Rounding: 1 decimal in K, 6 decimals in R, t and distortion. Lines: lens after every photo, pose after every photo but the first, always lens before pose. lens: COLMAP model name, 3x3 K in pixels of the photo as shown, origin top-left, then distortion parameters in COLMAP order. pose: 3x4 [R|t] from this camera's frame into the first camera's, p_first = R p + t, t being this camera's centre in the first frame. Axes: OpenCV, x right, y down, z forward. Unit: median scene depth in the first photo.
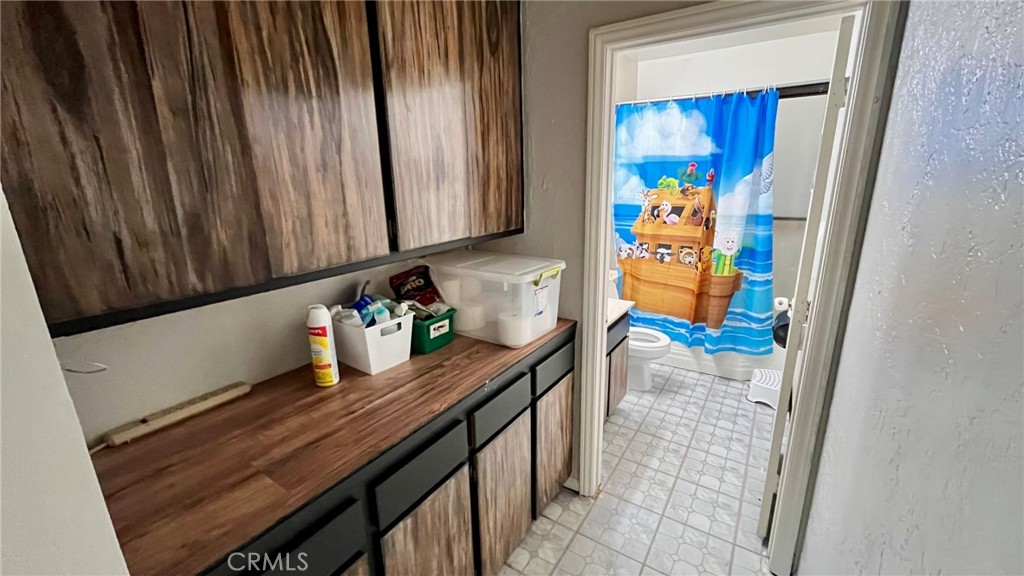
lens RADIAL K [[417.5, 0, 507.8], [0, 417.5, 288.7], [0, 0, 1]] dist [-0.009052, 0.001114]
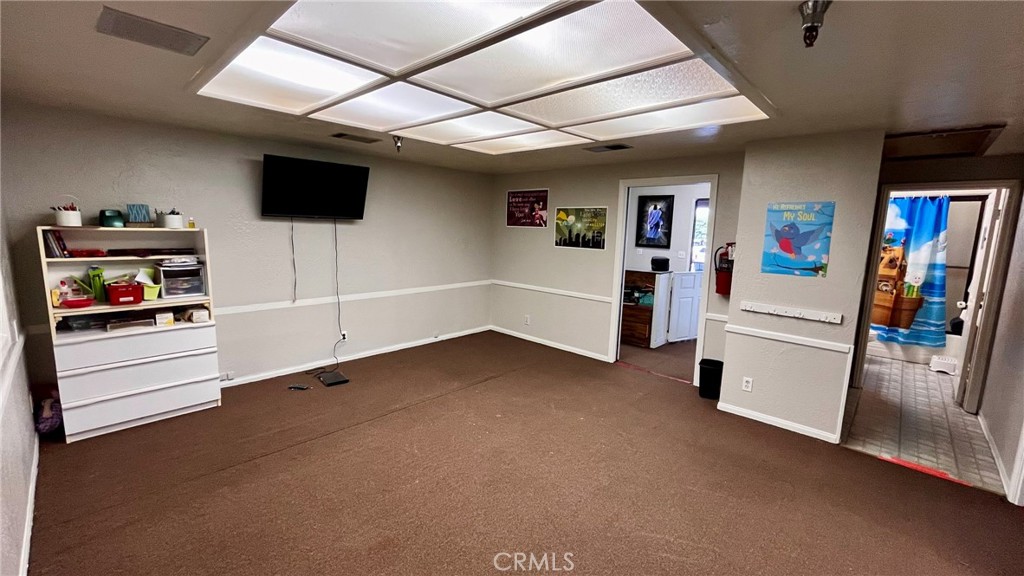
lens RADIAL K [[417.5, 0, 509.7], [0, 417.5, 288.3], [0, 0, 1]] dist [-0.009052, 0.001114]
pose [[0.981362, 0.057102, -0.183489, -0.802502], [-0.075868, 0.992395, -0.096932, 0.221692], [0.176558, 0.109046, 0.978231, -0.973742]]
